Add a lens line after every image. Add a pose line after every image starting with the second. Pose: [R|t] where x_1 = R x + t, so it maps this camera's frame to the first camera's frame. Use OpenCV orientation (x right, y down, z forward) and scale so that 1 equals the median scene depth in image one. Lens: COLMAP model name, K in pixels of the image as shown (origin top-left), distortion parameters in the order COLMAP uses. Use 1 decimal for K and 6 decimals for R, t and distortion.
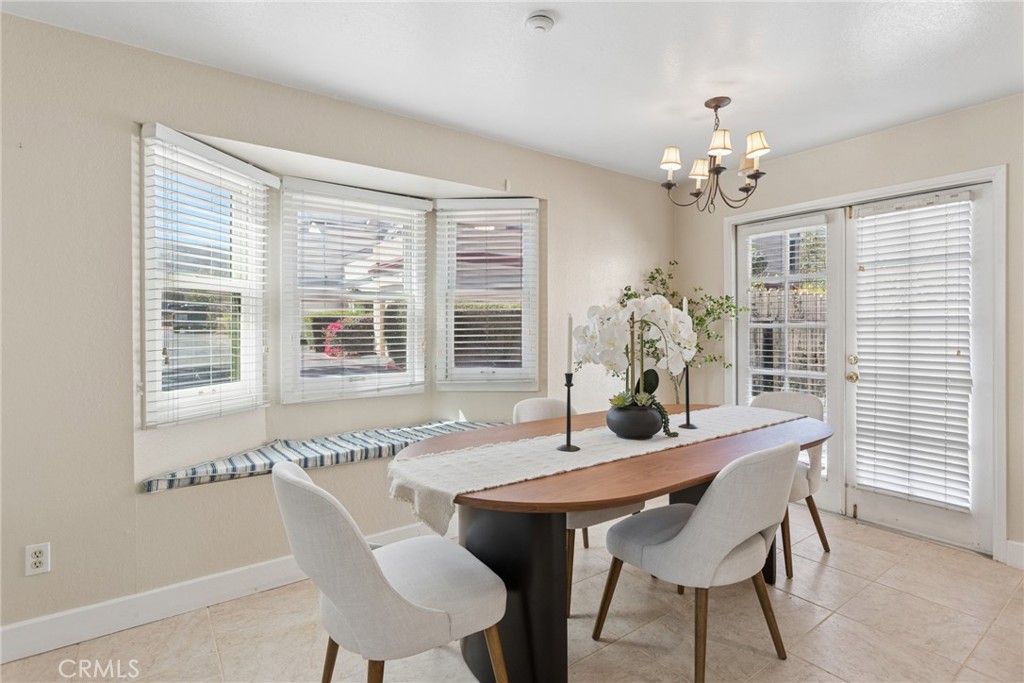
lens RADIAL K [[496.5, 0, 514.3], [0, 496.5, 324.7], [0, 0, 1]] dist [-0.010949, 0.001527]
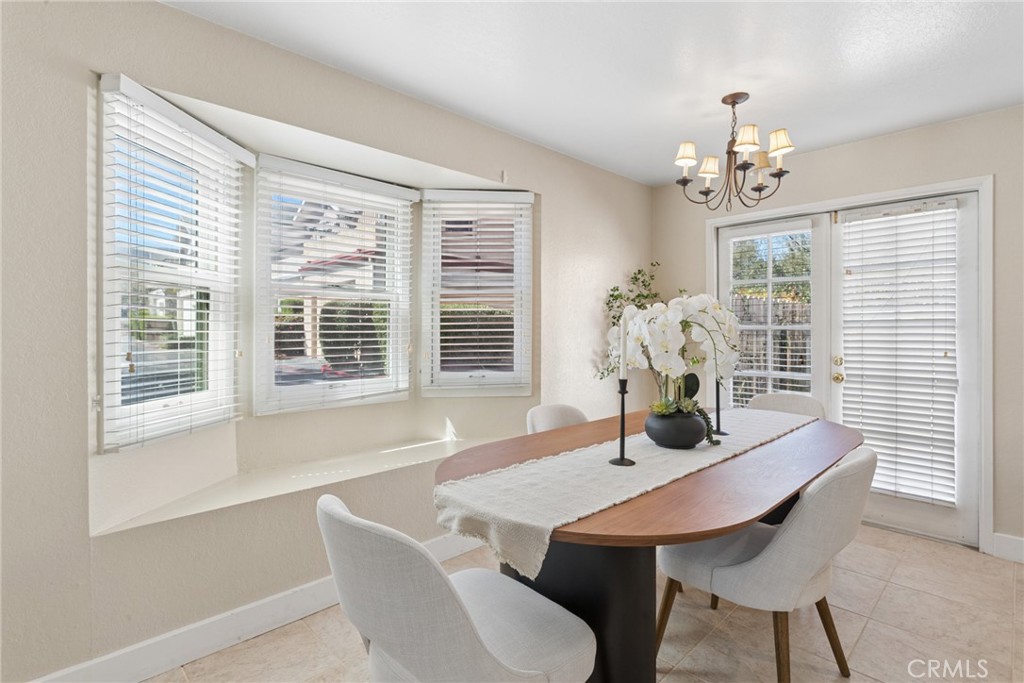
lens RADIAL K [[496.5, 0, 518.4], [0, 496.5, 325.6], [0, 0, 1]] dist [-0.010949, 0.001527]
pose [[0.991688, 0.003747, 0.128613, -0.131686], [-0.003648, 0.999993, -0.001001, 0.001053], [-0.128616, 0.000524, 0.991694, 0.084893]]
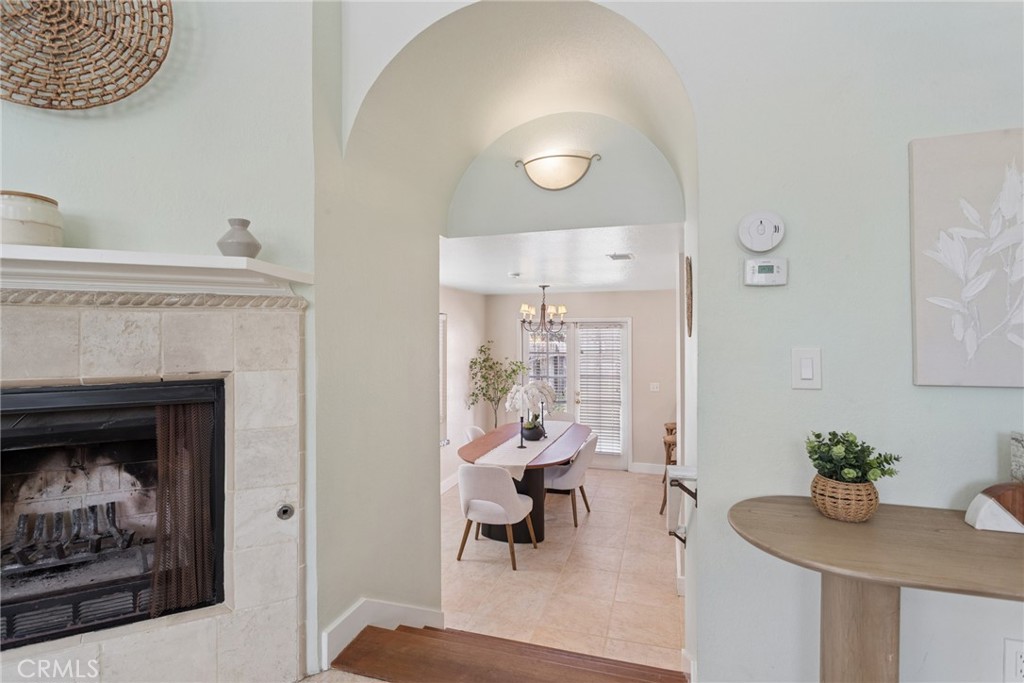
lens RADIAL K [[496.5, 0, 506.9], [0, 496.5, 334.2], [0, 0, 1]] dist [-0.010949, 0.001527]
pose [[0.821735, -0.002340, 0.569865, -0.972678], [-0.002914, 0.999961, 0.008308, -0.245023], [-0.569863, -0.008488, 0.821696, -0.725885]]
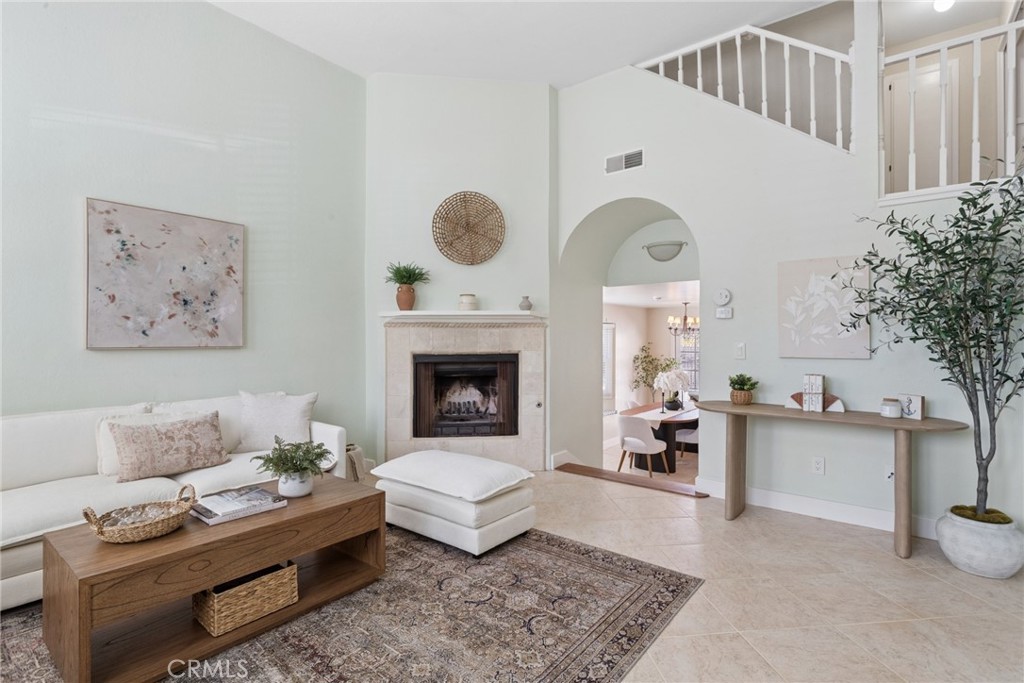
lens RADIAL K [[496.5, 0, 512.0], [0, 496.5, 339.0], [0, 0, 1]] dist [-0.010949, 0.001527]
pose [[0.969059, -0.001179, 0.246826, -1.363500], [-0.002017, 0.999917, 0.012695, -0.254338], [-0.246821, -0.012800, 0.968977, -1.684379]]
